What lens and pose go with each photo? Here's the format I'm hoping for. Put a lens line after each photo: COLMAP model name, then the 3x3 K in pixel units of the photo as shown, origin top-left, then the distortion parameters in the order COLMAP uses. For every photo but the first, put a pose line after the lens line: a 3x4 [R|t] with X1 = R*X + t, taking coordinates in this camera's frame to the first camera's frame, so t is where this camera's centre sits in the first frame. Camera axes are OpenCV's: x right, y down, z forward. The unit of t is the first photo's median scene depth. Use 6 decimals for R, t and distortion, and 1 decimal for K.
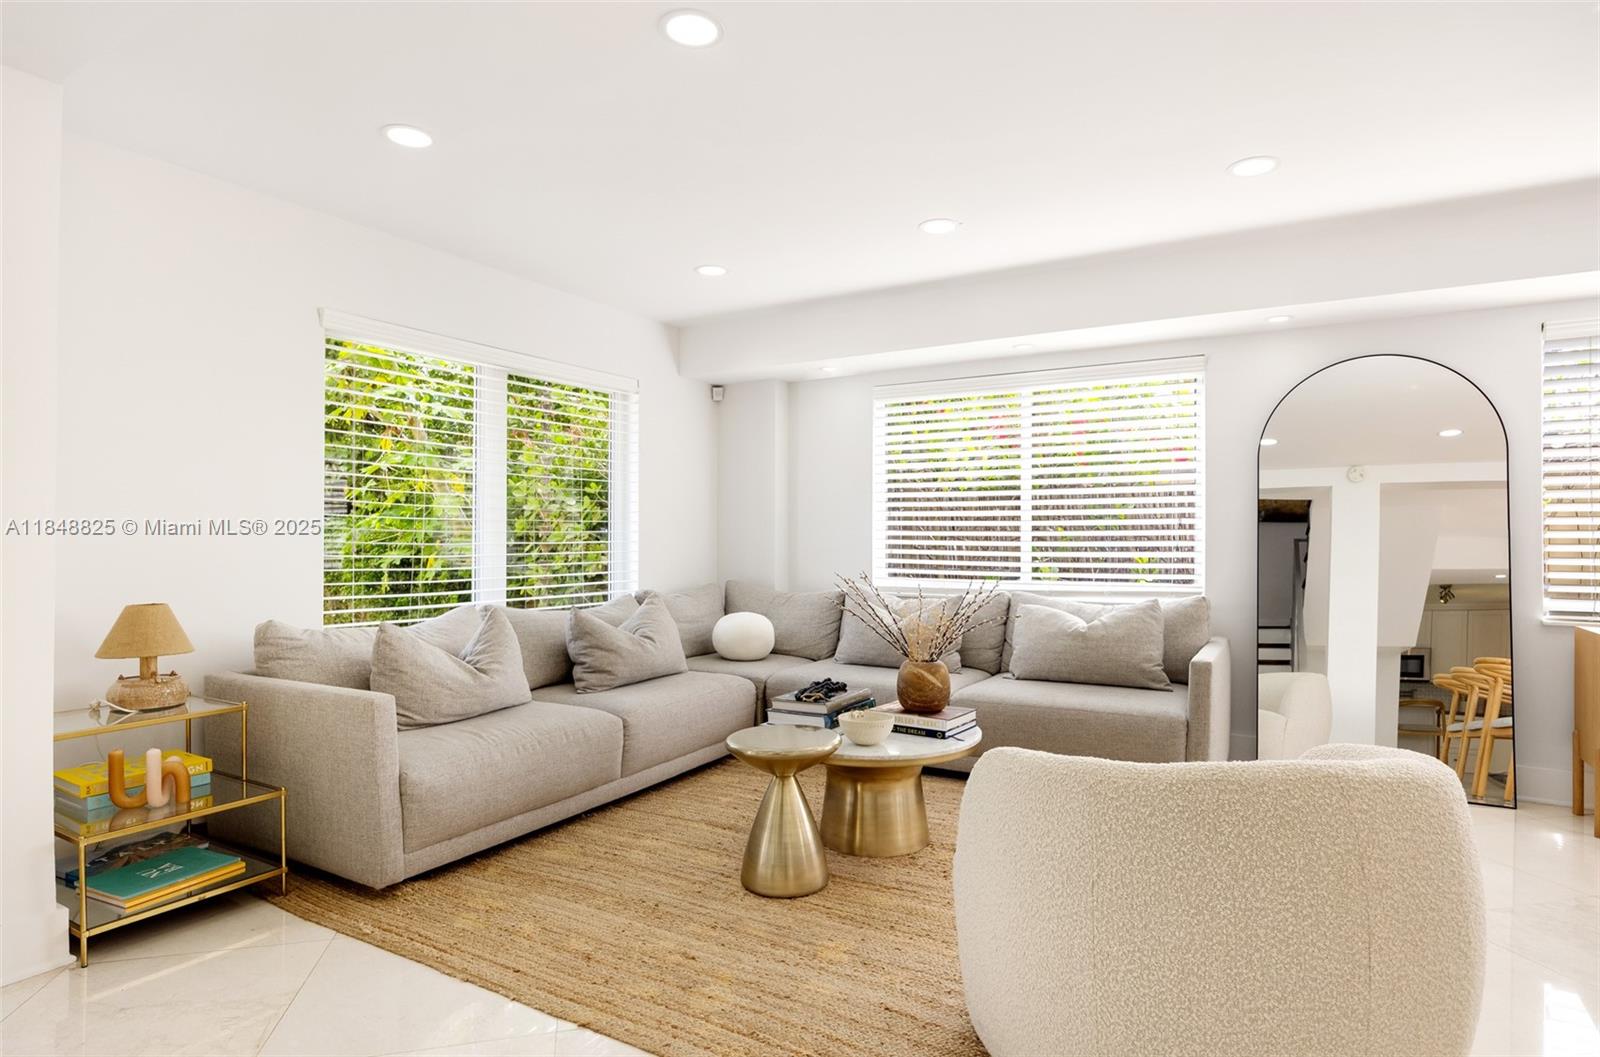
lens RADIAL K [[866.7, 0, 800.0], [0, 866.7, 528.5], [0, 0, 1]] dist [0.003156, -0.000155]
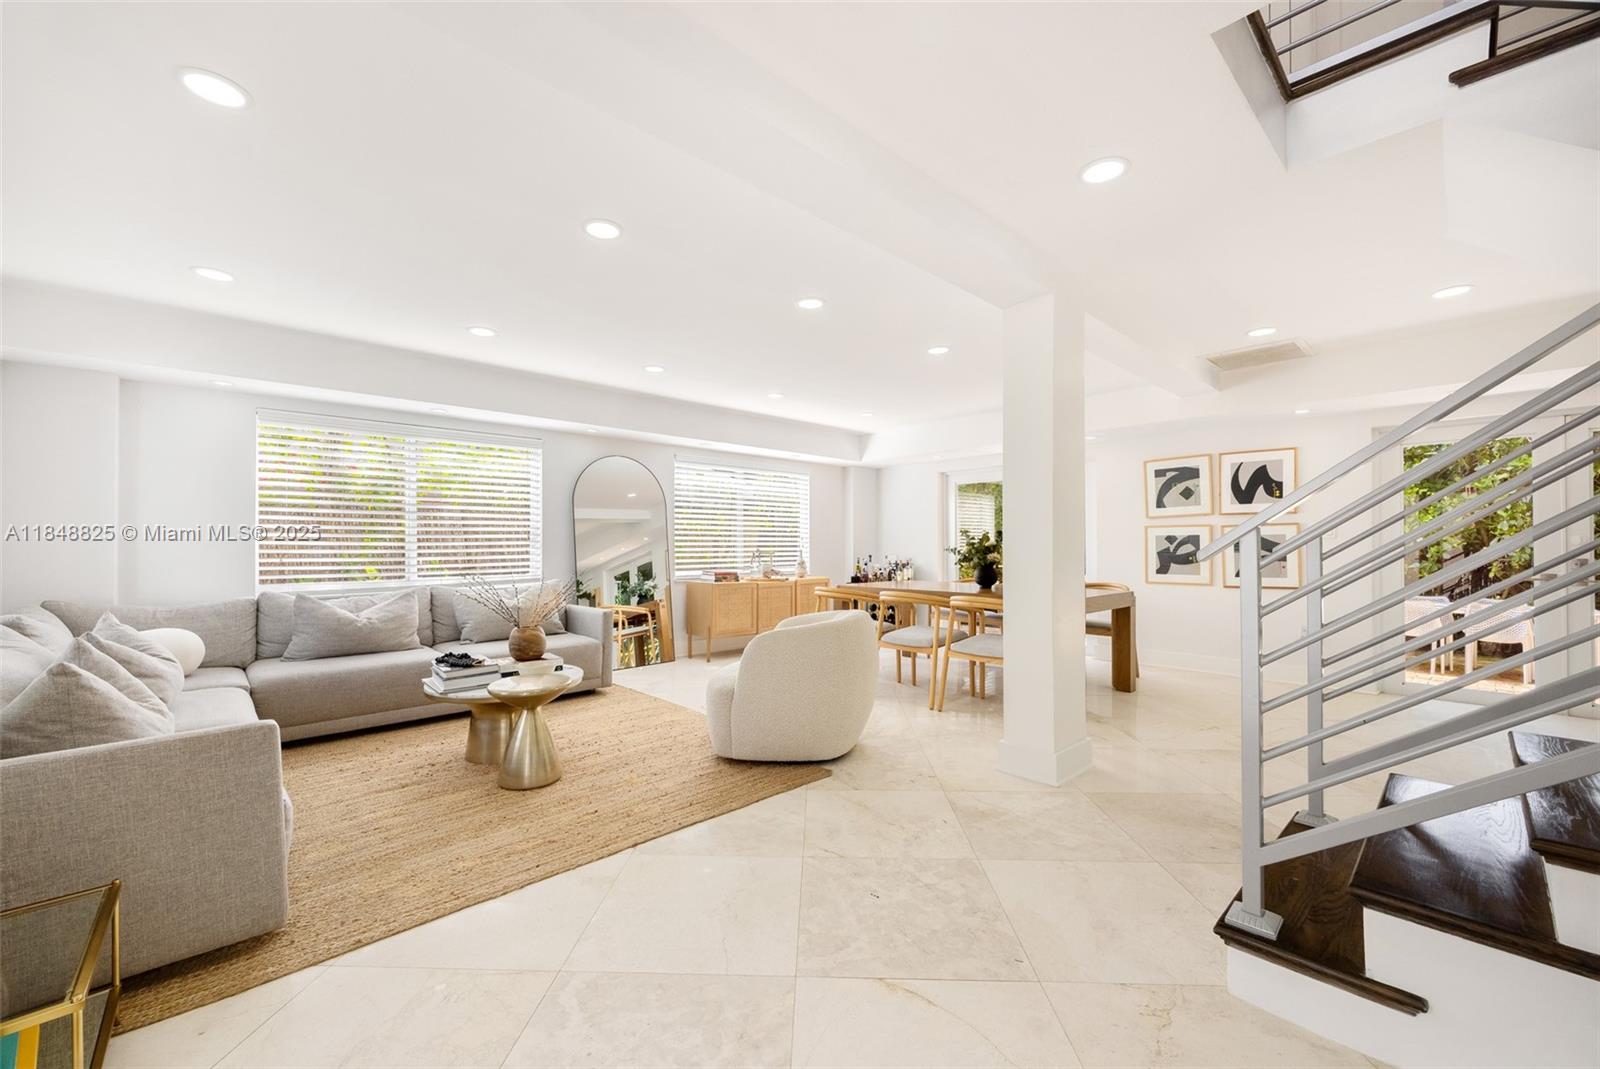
lens RADIAL K [[634.1, 0, 792.4], [0, 634.1, 534.2], [0, 0, 1]] dist [0.000098, -0.000074]
pose [[0.281244, 0.013597, 0.959540, -0.834992], [-0.005590, 0.999906, -0.012530, -0.000533], [-0.959620, -0.001840, 0.281294, 0.239569]]
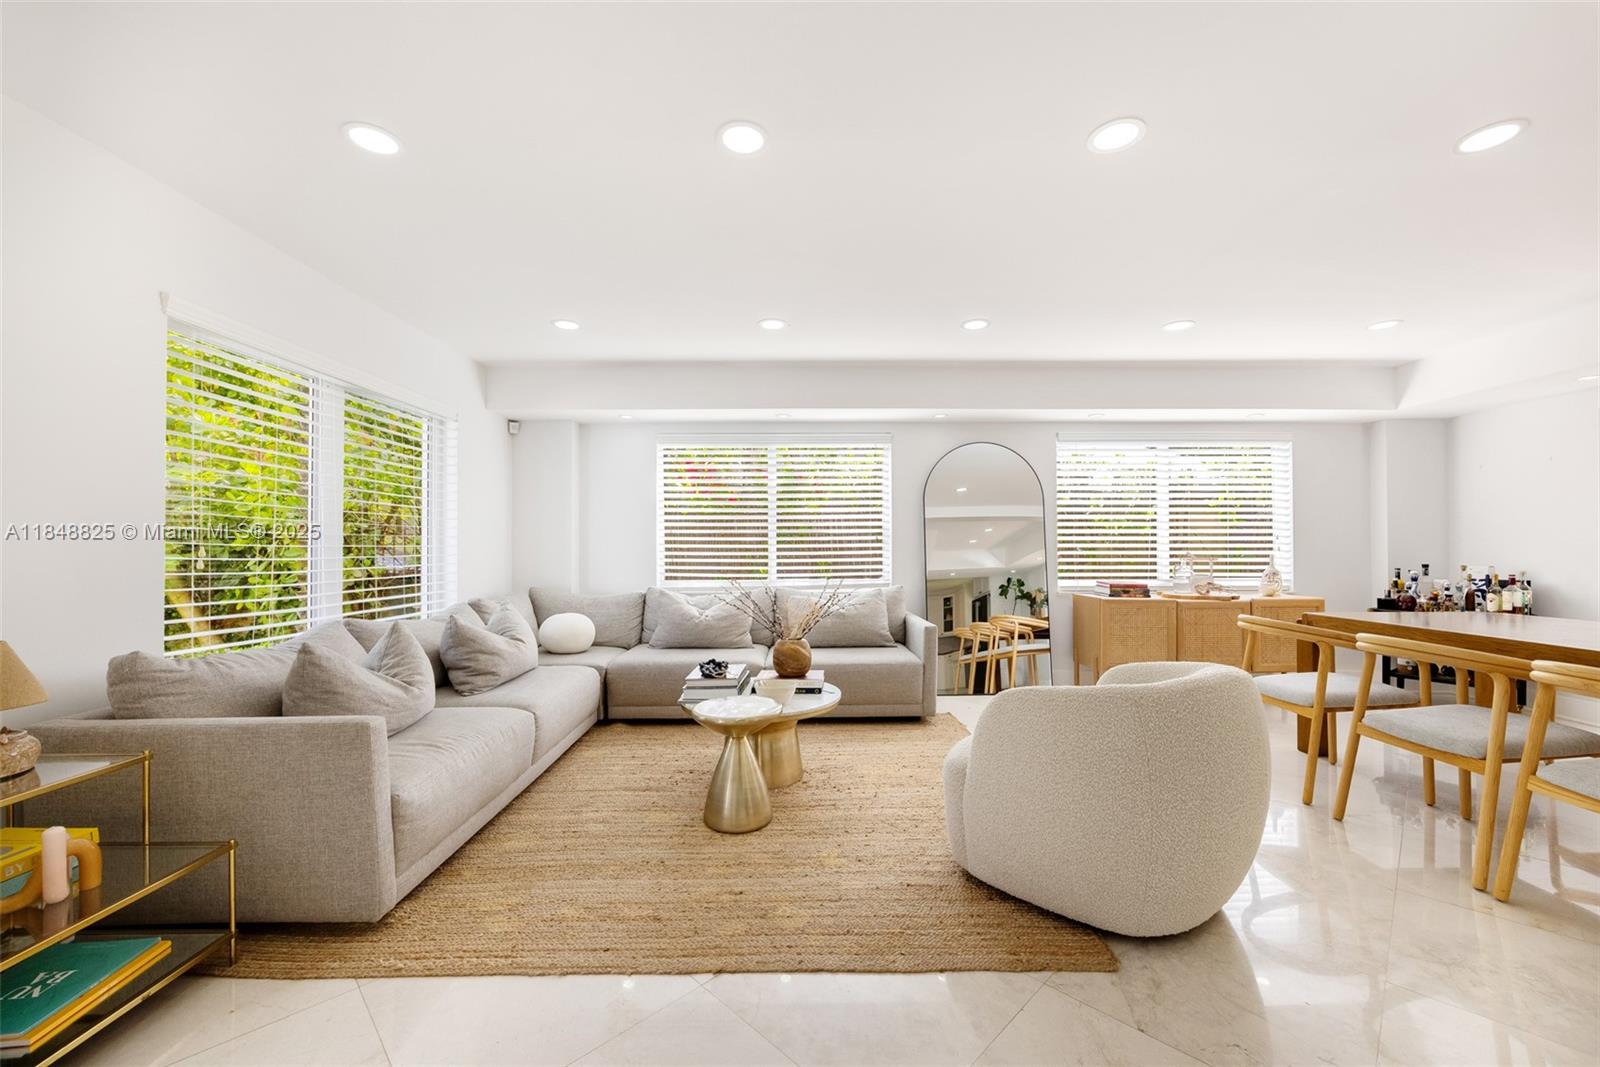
lens RADIAL K [[629.0, 0, 801.5], [0, 629.0, 536.9], [0, 0, 1]] dist [0.001233, 0.000271]
pose [[0.856714, 0.004931, 0.515768, -0.374236], [-0.000470, 0.999961, -0.008779, -0.001526], [-0.515791, 0.007278, 0.856684, 0.136686]]
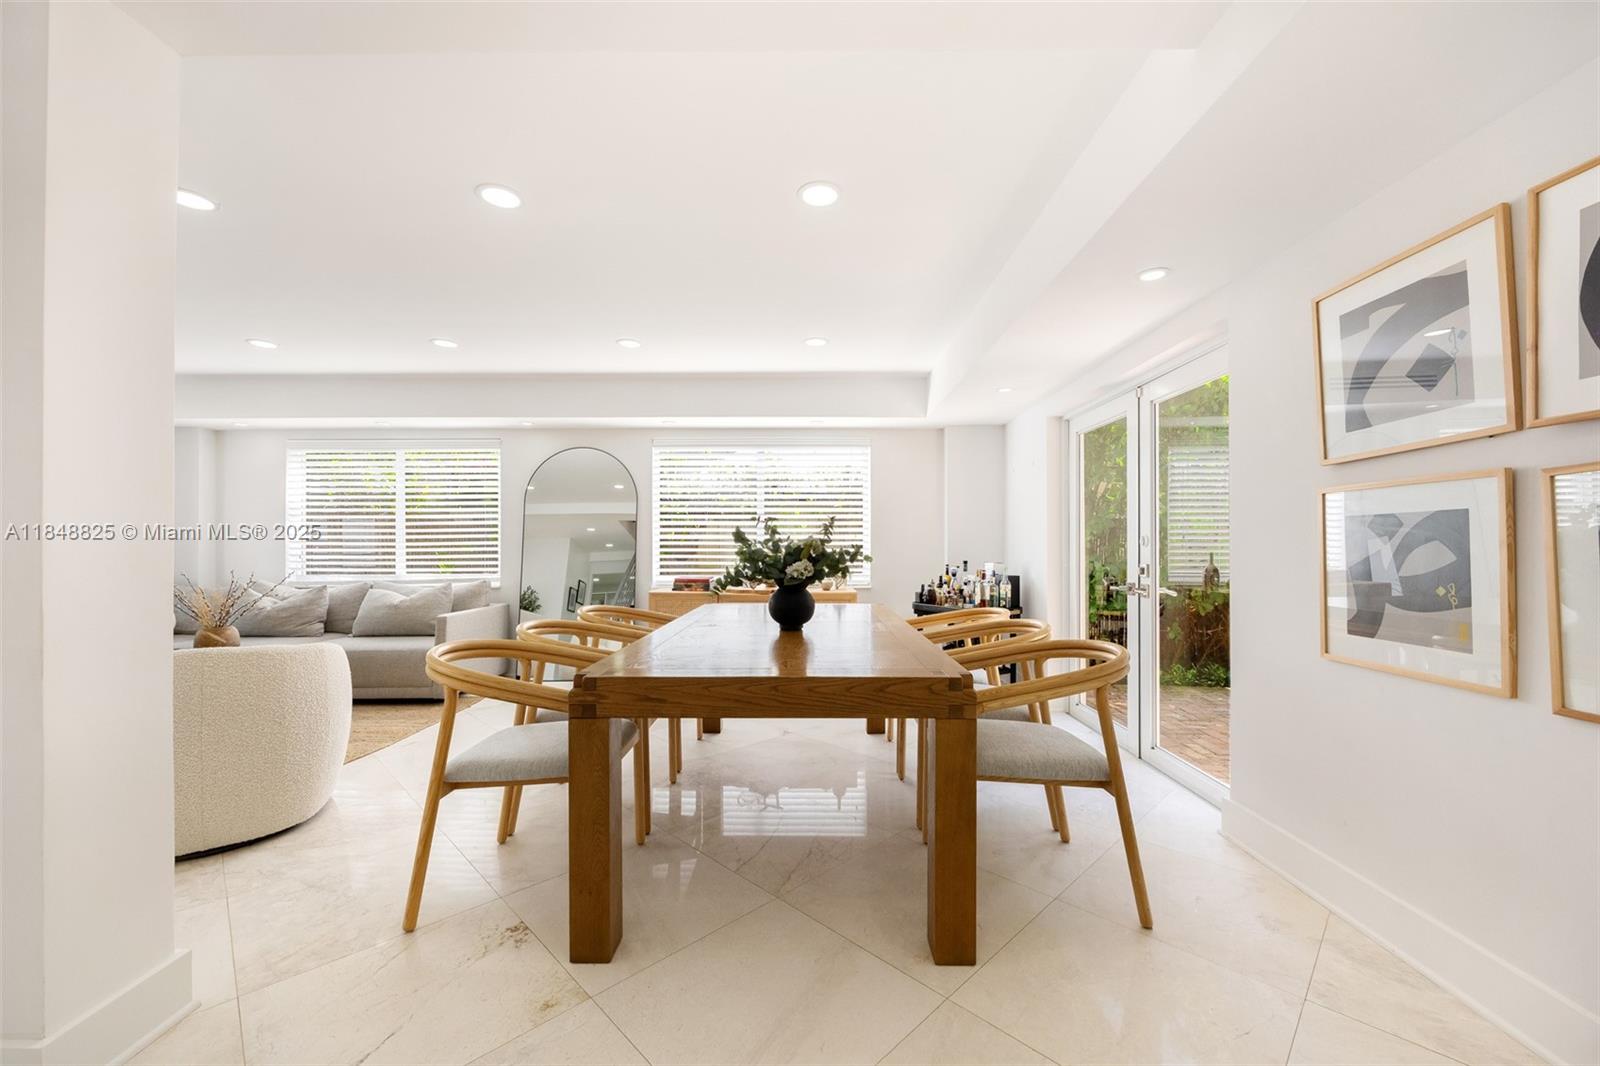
lens RADIAL K [[626.9, 0, 808.2], [0, 626.9, 538.0], [0, 0, 1]] dist [0.000516, 0.000081]
pose [[0.863509, 0.002022, 0.504329, 0.509535], [-0.000736, 0.999996, -0.002749, -0.003177], [-0.504333, 0.002003, 0.863507, -0.519579]]
